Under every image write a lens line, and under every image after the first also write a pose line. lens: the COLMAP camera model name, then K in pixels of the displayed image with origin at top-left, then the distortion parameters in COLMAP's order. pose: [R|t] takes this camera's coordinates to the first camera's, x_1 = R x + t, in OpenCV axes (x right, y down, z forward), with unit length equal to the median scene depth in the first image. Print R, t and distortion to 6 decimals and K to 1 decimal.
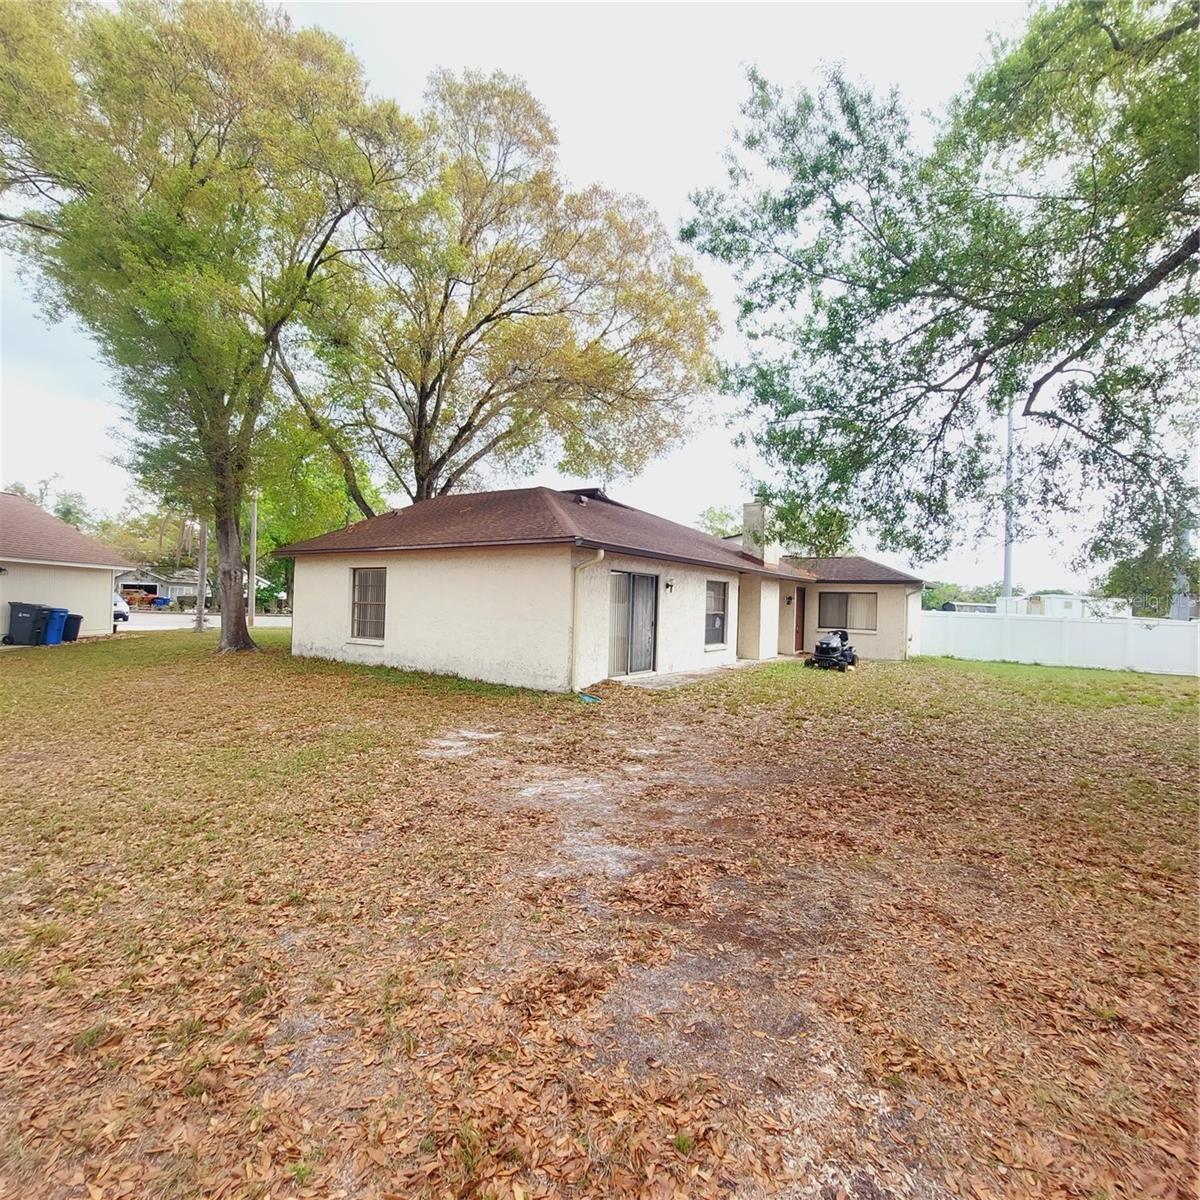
lens RADIAL K [[637.0, 0, 599.1], [0, 637.0, 599.1], [0, 0, 1]] dist [-0.013190, -0.002621]
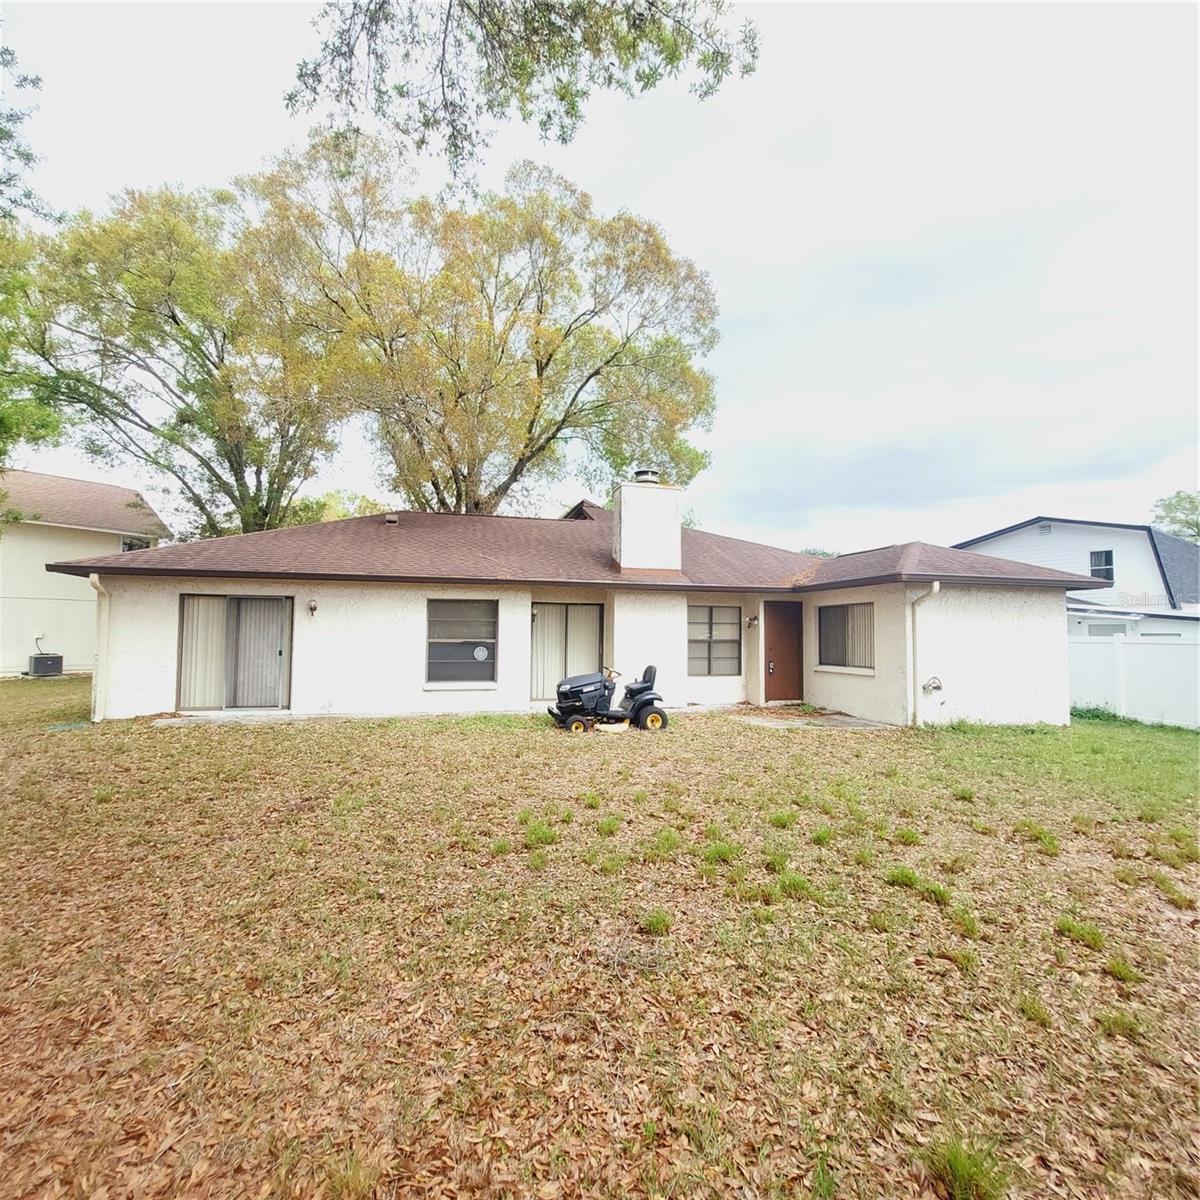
lens RADIAL K [[637.0, 0, 597.0], [0, 637.0, 597.4], [0, 0, 1]] dist [-0.013190, -0.002621]
pose [[0.749636, -0.063262, -0.658820, 0.922126], [0.020068, 0.997136, -0.072915, 0.032709], [0.661546, 0.041438, 0.748758, 0.602862]]
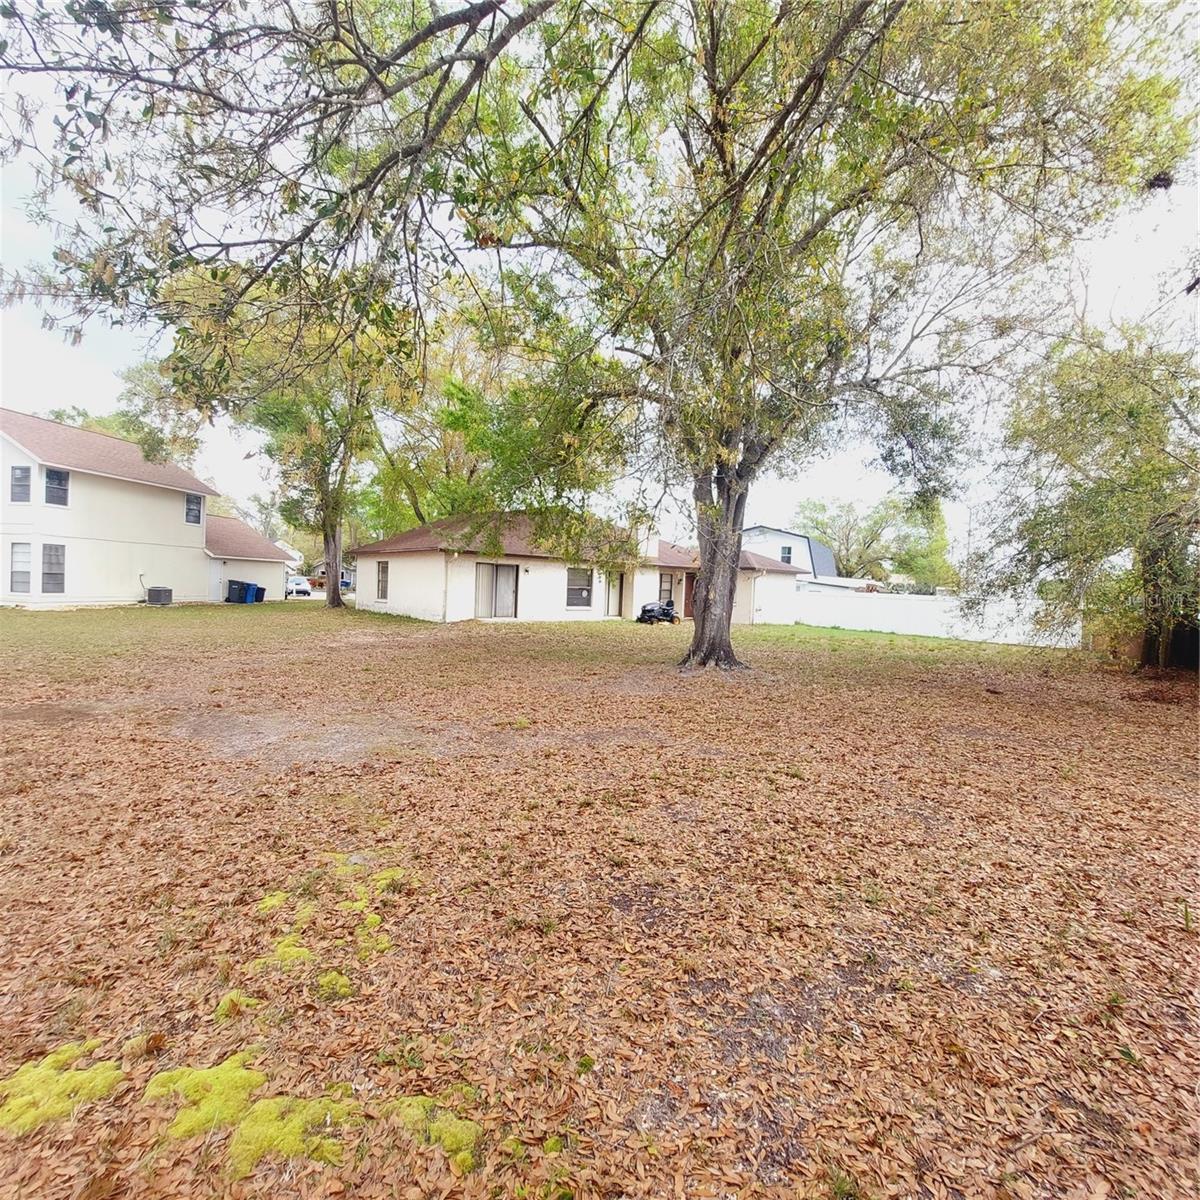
lens RADIAL K [[637.0, 0, 601.5], [0, 637.0, 603.3], [0, 0, 1]] dist [-0.013190, -0.002621]
pose [[0.966528, 0.013605, -0.256199, 0.747120], [-0.006927, 0.999613, 0.026951, 0.020276], [0.256466, -0.024274, 0.966248, -0.649478]]
